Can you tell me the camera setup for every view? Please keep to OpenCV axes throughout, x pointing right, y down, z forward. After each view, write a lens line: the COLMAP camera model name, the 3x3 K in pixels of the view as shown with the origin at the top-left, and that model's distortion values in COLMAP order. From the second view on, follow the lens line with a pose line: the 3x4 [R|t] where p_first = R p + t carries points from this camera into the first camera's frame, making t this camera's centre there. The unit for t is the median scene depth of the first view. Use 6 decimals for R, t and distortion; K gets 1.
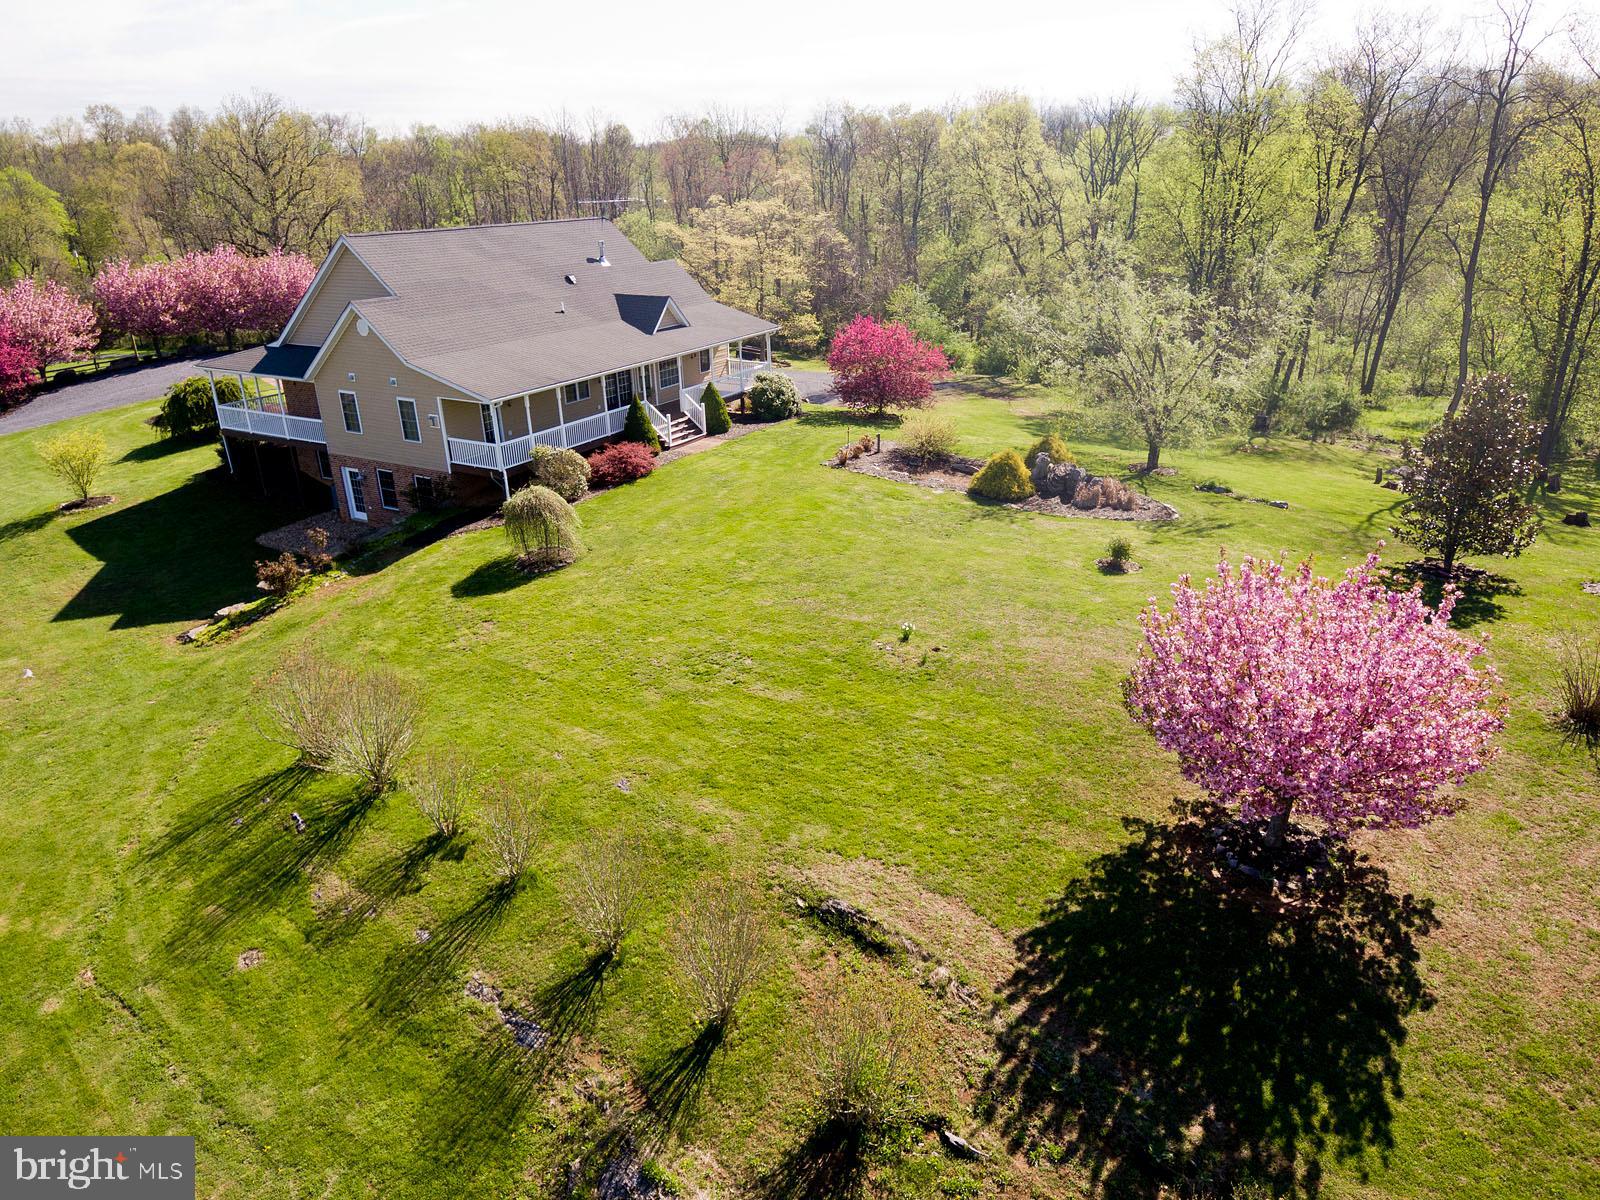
lens RADIAL K [[1045.1, 0, 813.8], [0, 1045.1, 605.7], [0, 0, 1]] dist [0.113599, -0.159052]
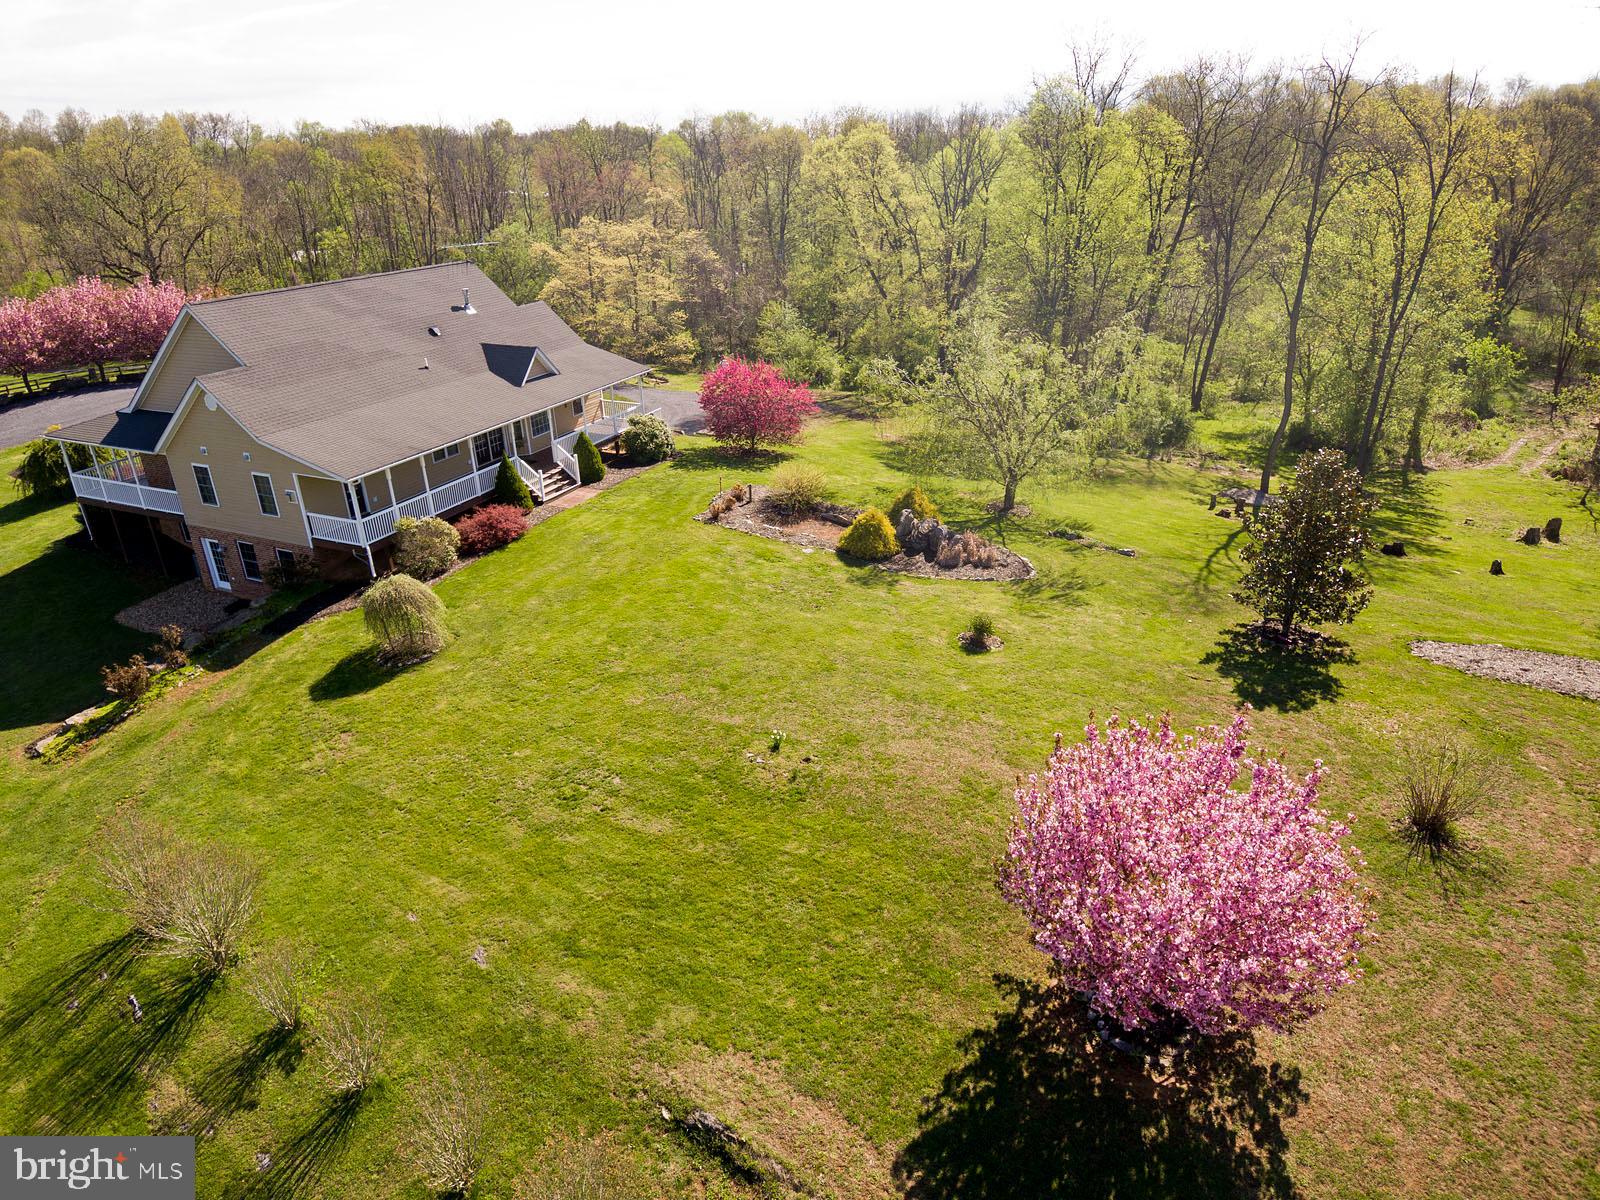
lens RADIAL K [[949.1, 0, 786.4], [0, 949.1, 609.9], [0, 0, 1]] dist [0.097403, -0.124979]
pose [[0.996021, -0.037889, 0.080662, 0.021427], [0.033826, 0.998118, 0.051152, -0.105846], [-0.082448, -0.048220, 0.995428, 0.075933]]
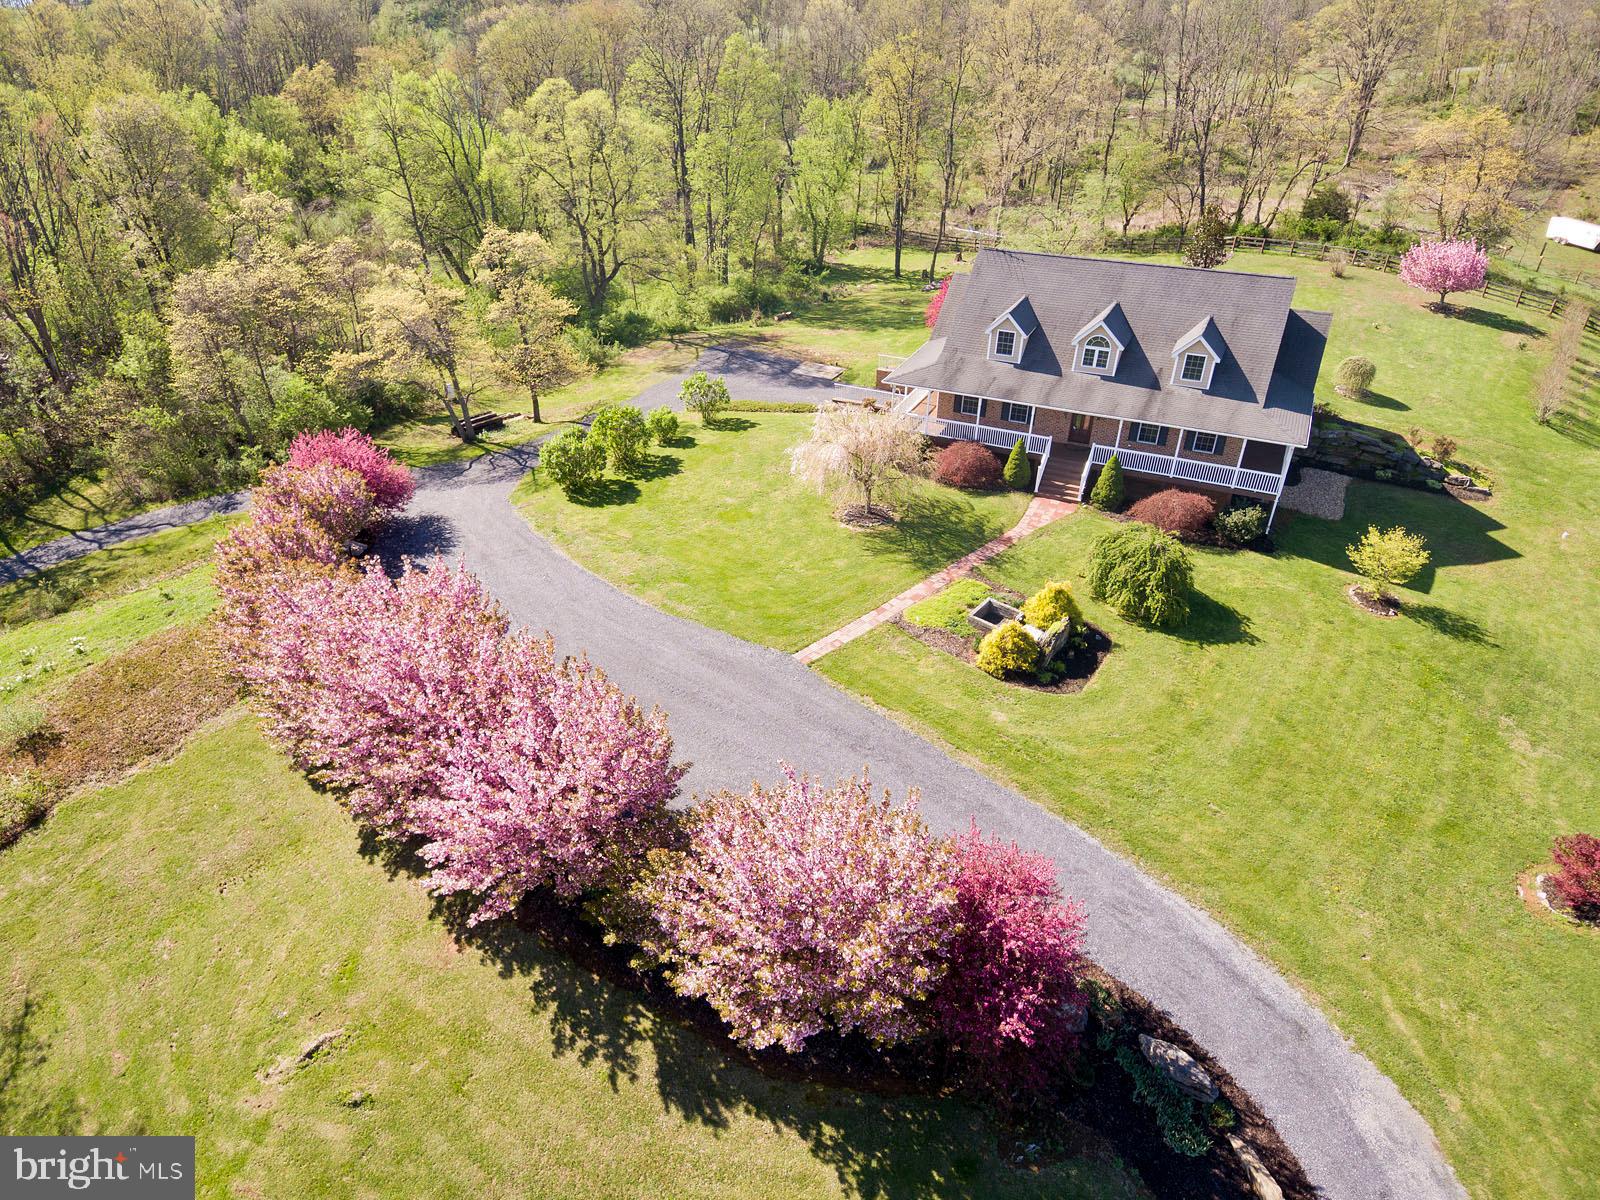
lens RADIAL K [[955.5, 0, 781.7], [0, 955.5, 605.7], [0, 0, 1]] dist [0.094377, -0.128229]
pose [[-0.036970, -0.527101, 0.848998, -1.758390], [0.394109, 0.773028, 0.497097, -0.942790], [-0.918320, 0.352975, 0.179156, 1.635664]]
